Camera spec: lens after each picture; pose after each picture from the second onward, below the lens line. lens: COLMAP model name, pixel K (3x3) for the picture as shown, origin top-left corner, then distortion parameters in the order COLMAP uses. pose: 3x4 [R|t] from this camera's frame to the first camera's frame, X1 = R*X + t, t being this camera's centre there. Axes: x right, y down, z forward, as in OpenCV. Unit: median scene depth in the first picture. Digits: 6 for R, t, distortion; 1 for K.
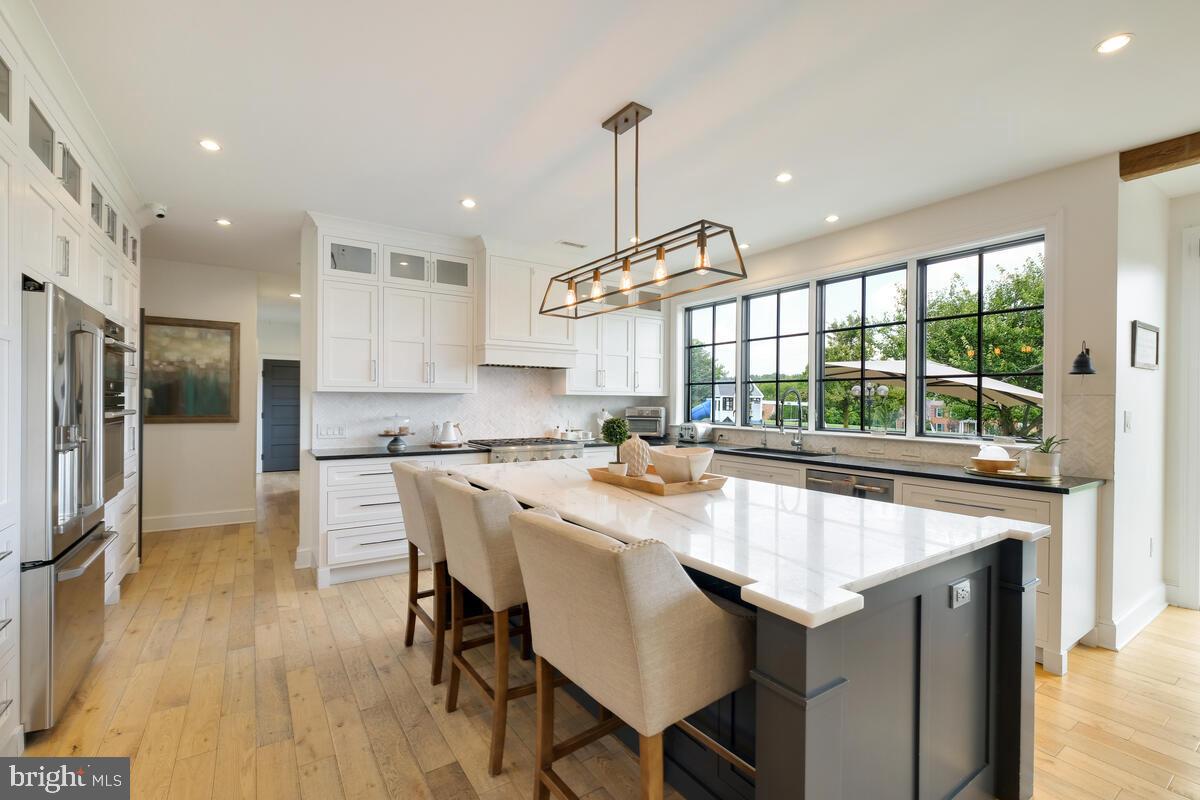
lens RADIAL K [[525.7, 0, 599.5], [0, 525.7, 402.3], [0, 0, 1]] dist [-0.001329, -0.000249]
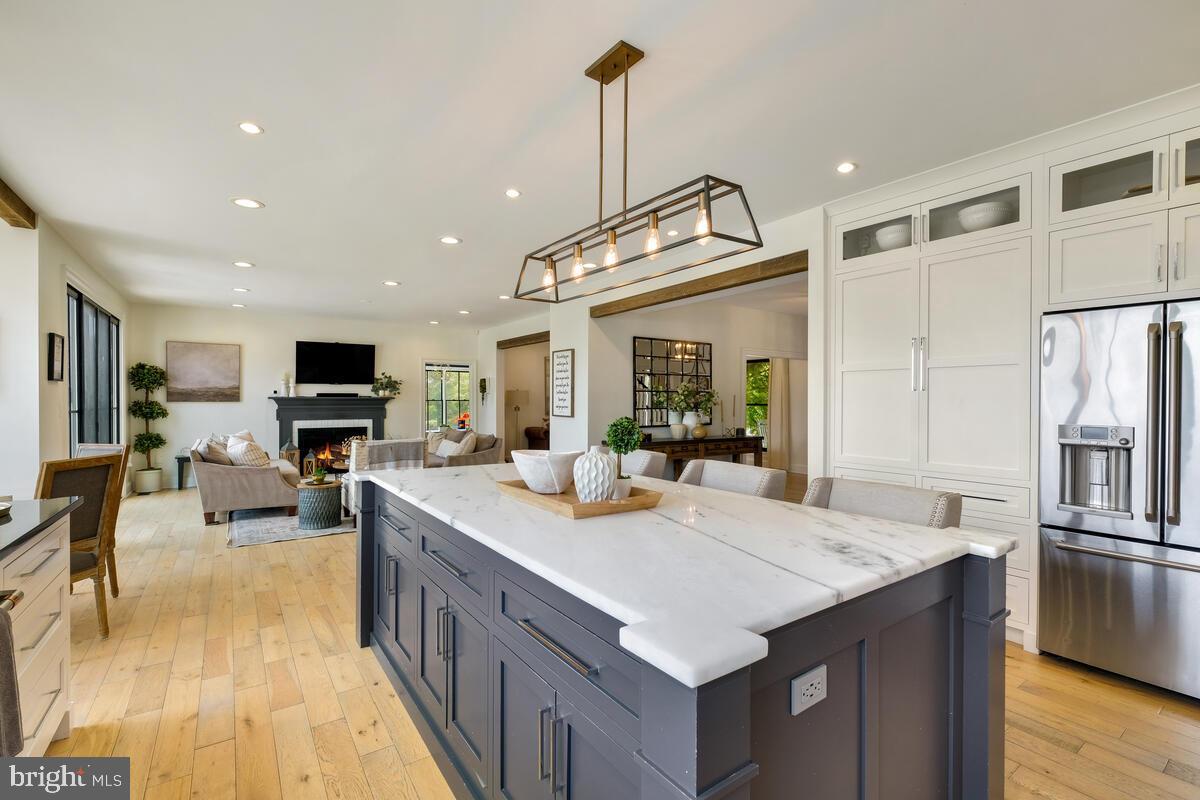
lens RADIAL K [[525.7, 0, 600.7], [0, 525.7, 403.4], [0, 0, 1]] dist [-0.001329, -0.000249]
pose [[-0.999537, -0.010747, -0.028458, 0.055814], [-0.010936, 0.999919, 0.006504, 0.000302], [0.028386, 0.006813, -0.999574, 1.205262]]
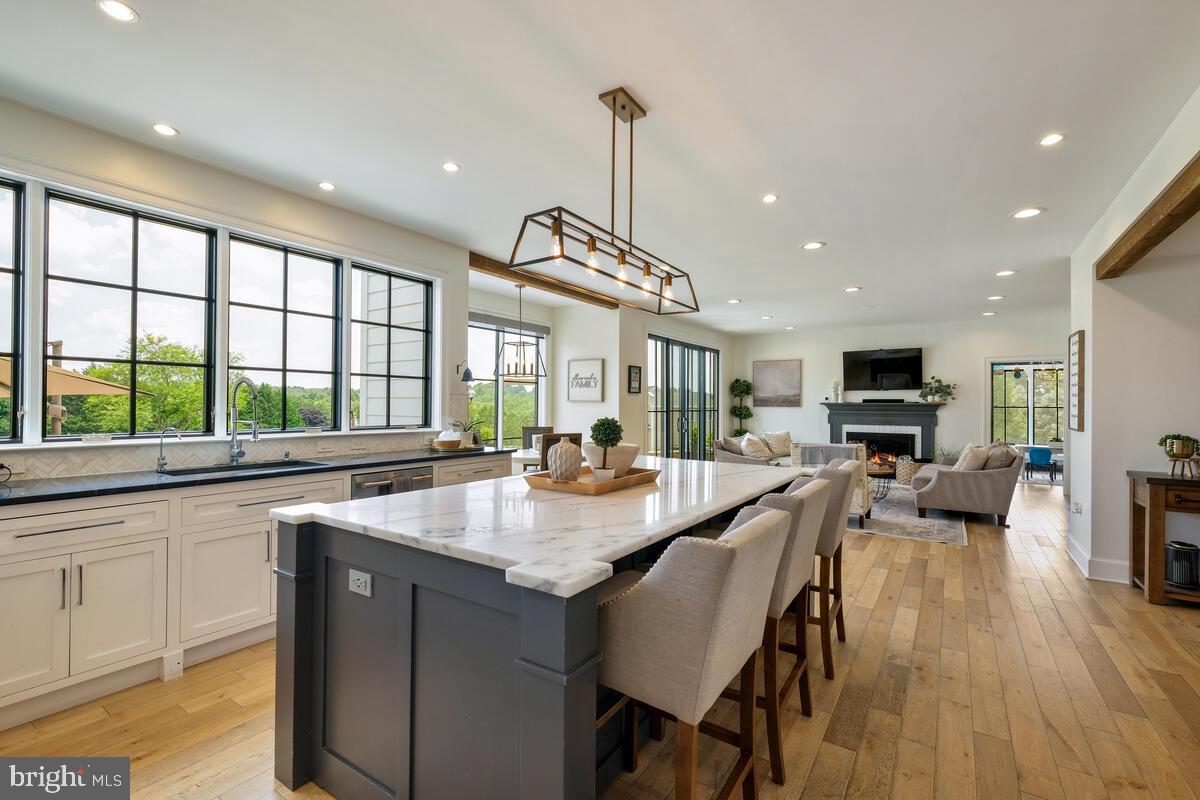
lens RADIAL K [[525.7, 0, 604.3], [0, 525.7, 401.6], [0, 0, 1]] dist [-0.001329, -0.000249]
pose [[-0.390772, -0.007227, 0.920459, -0.538720], [-0.010181, 0.999942, 0.003529, -0.001477], [-0.920431, -0.007992, -0.390823, 0.918406]]
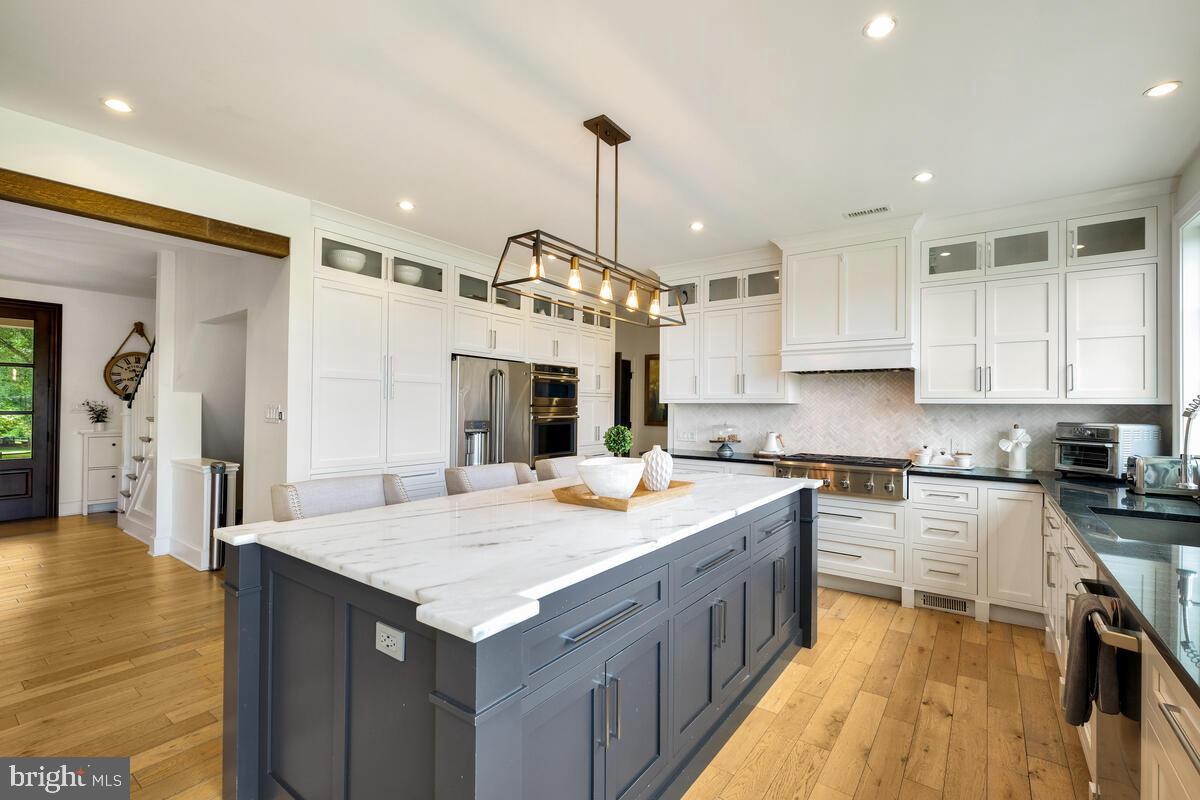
lens RADIAL K [[525.7, 0, 599.3], [0, 525.7, 403.1], [0, 0, 1]] dist [-0.001329, -0.000249]
pose [[0.341340, -0.011863, -0.939865, 0.646167], [-0.009524, 0.999825, -0.016079, 0.001578], [0.939892, 0.014440, 0.341168, 0.422576]]
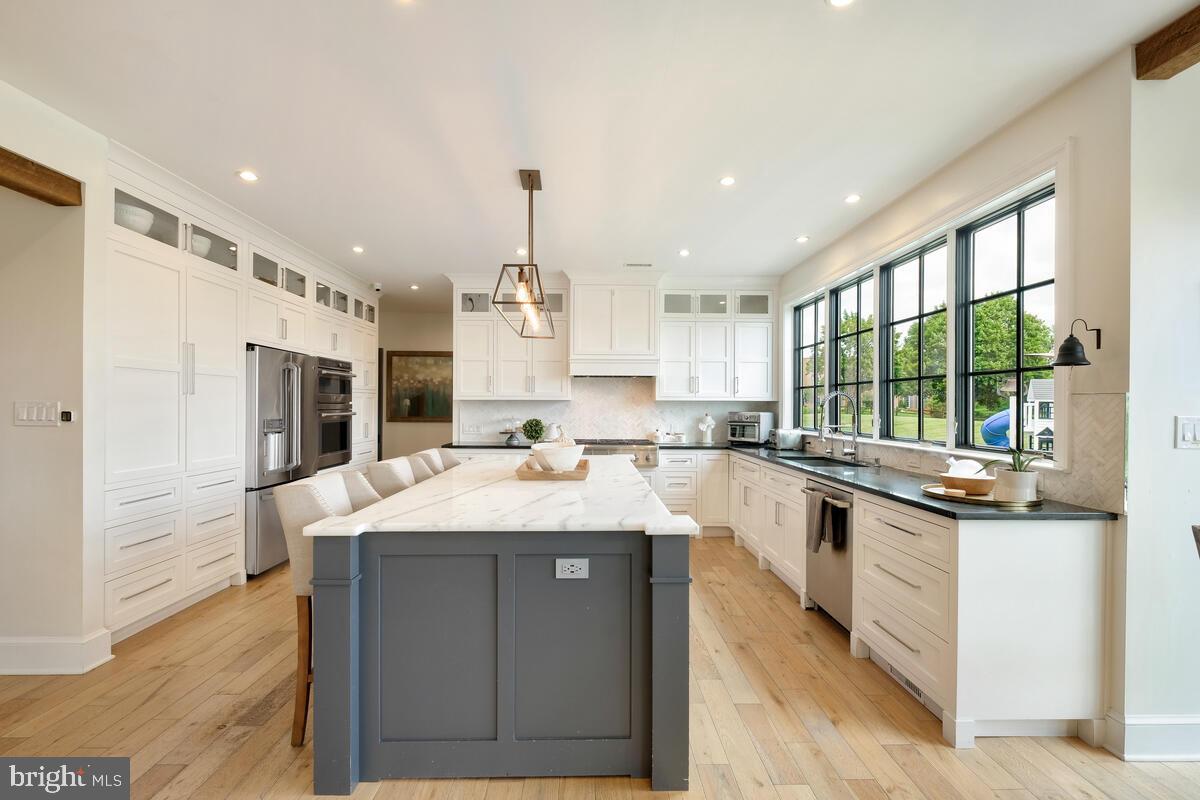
lens RADIAL K [[525.7, 0, 596.9], [0, 525.7, 406.7], [0, 0, 1]] dist [-0.001329, -0.000249]
pose [[0.840888, -0.002922, -0.541201, 0.560139], [0.000366, 0.999988, -0.004830, 0.005147], [0.541208, 0.003863, 0.840880, 0.022861]]
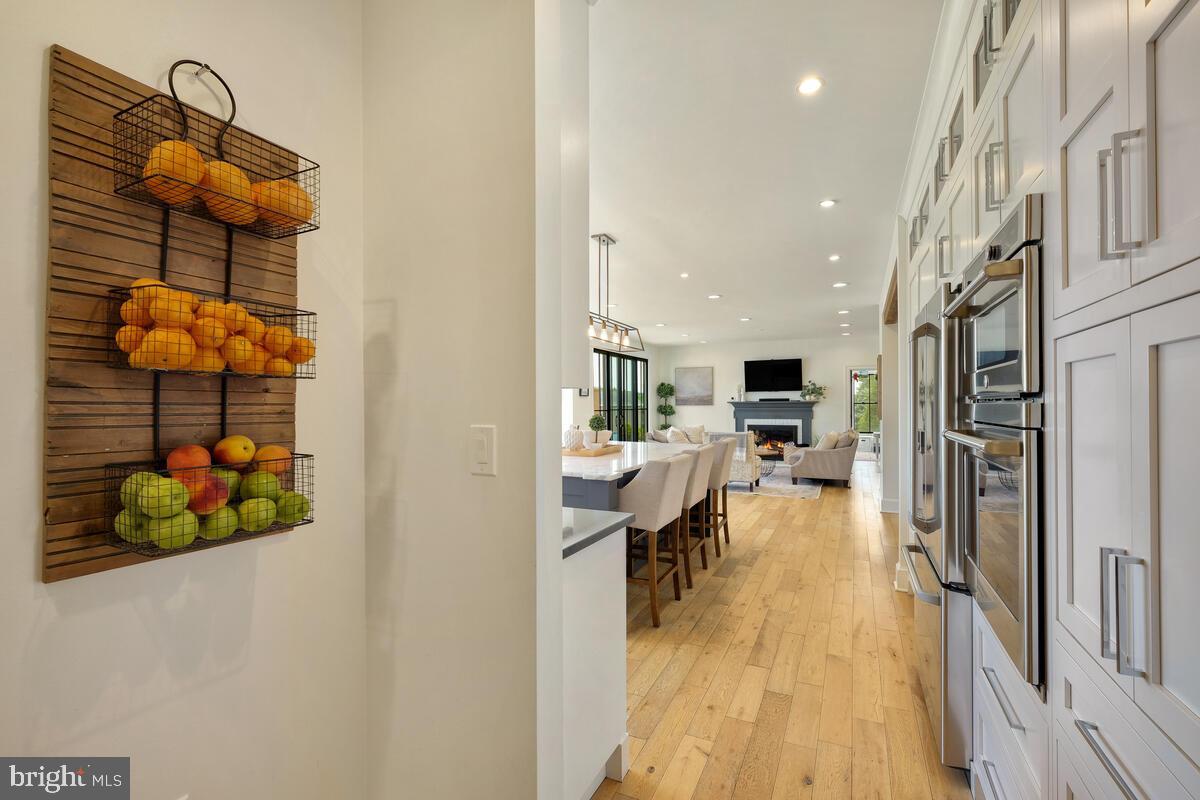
lens RADIAL K [[525.7, 0, 607.8], [0, 525.7, 400.4], [0, 0, 1]] dist [-0.001329, -0.000249]
pose [[-0.522771, -0.002220, 0.852470, -0.927845], [-0.000344, 0.999997, 0.002394, -0.013244], [-0.852473, 0.000959, -0.522770, 1.233819]]
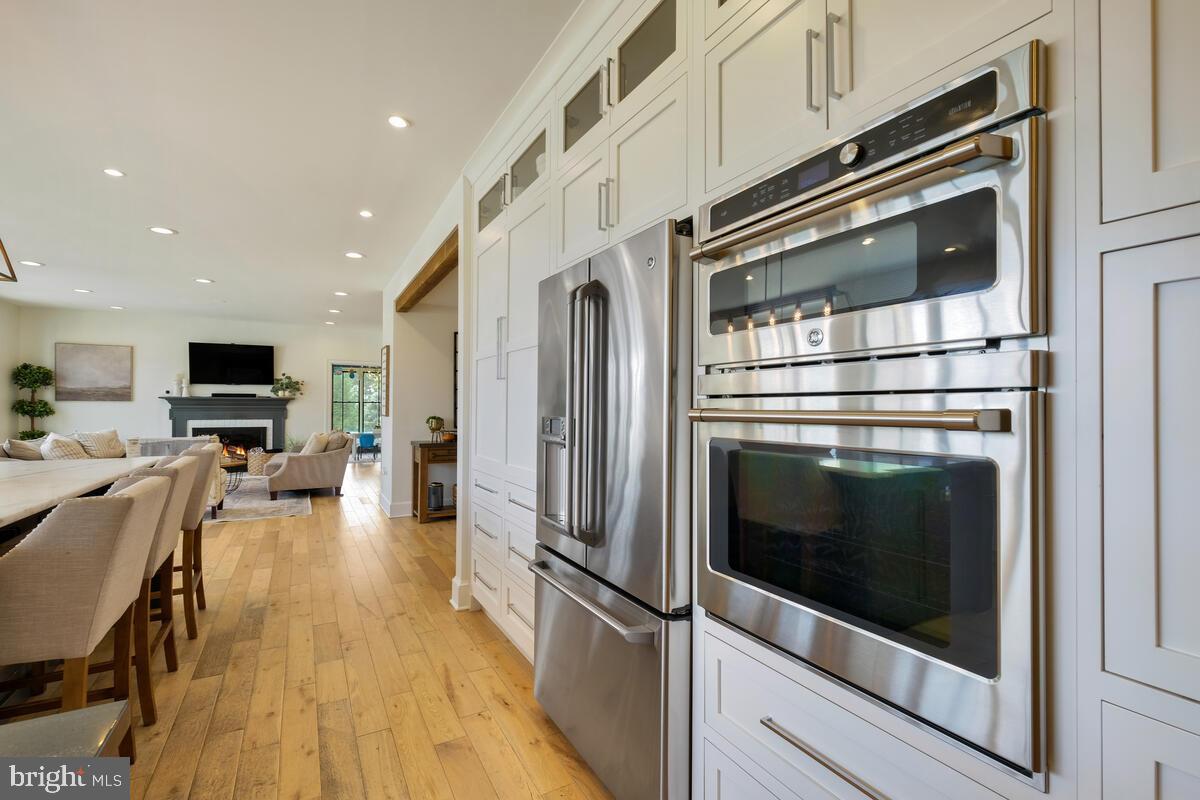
lens RADIAL K [[525.7, 0, 596.0], [0, 525.7, 401.6], [0, 0, 1]] dist [-0.001329, -0.000249]
pose [[-0.997272, -0.013493, 0.072569, -0.652385], [-0.013978, 0.999883, -0.006186, 0.011339], [-0.072477, -0.007183, -0.997344, 1.087184]]
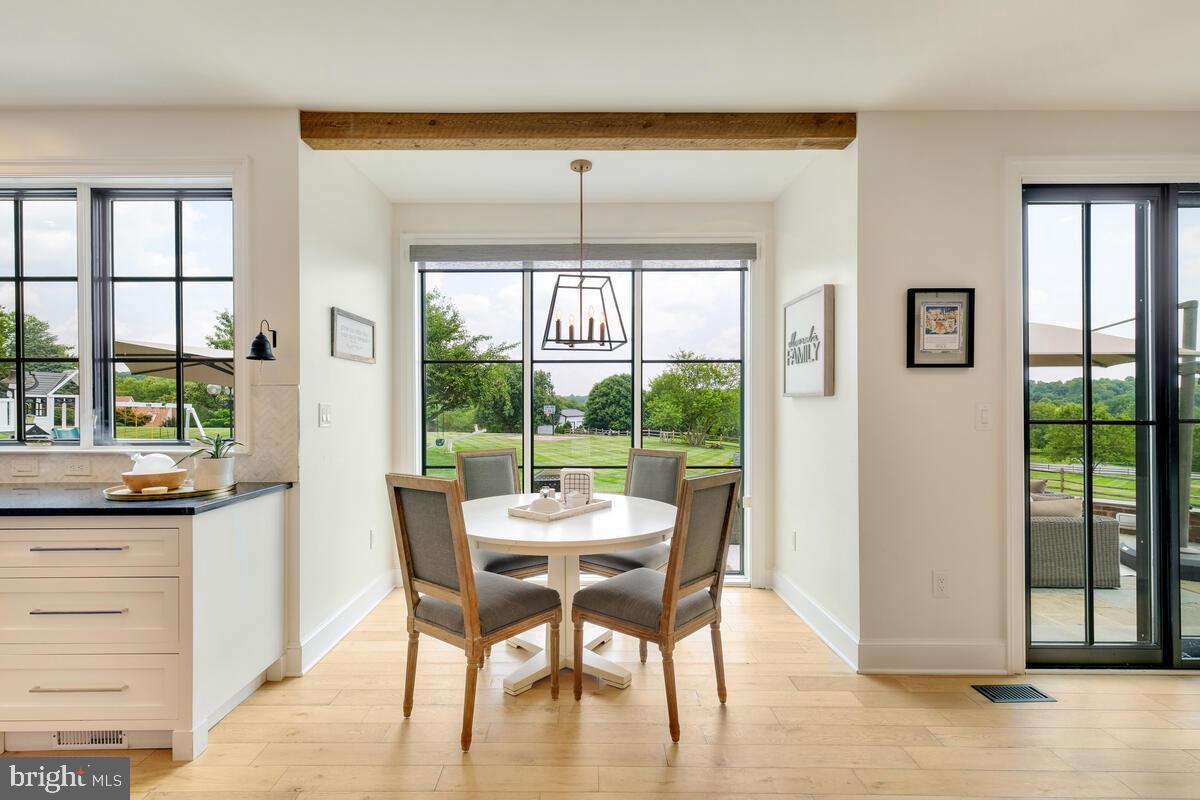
lens RADIAL K [[525.7, 0, 589.5], [0, 525.7, 406.8], [0, 0, 1]] dist [-0.001329, -0.000249]
pose [[0.553338, -0.012451, 0.832864, 0.378948], [0.007799, 0.999922, 0.009767, 0.012496], [-0.832920, 0.001091, 0.553392, 0.079678]]
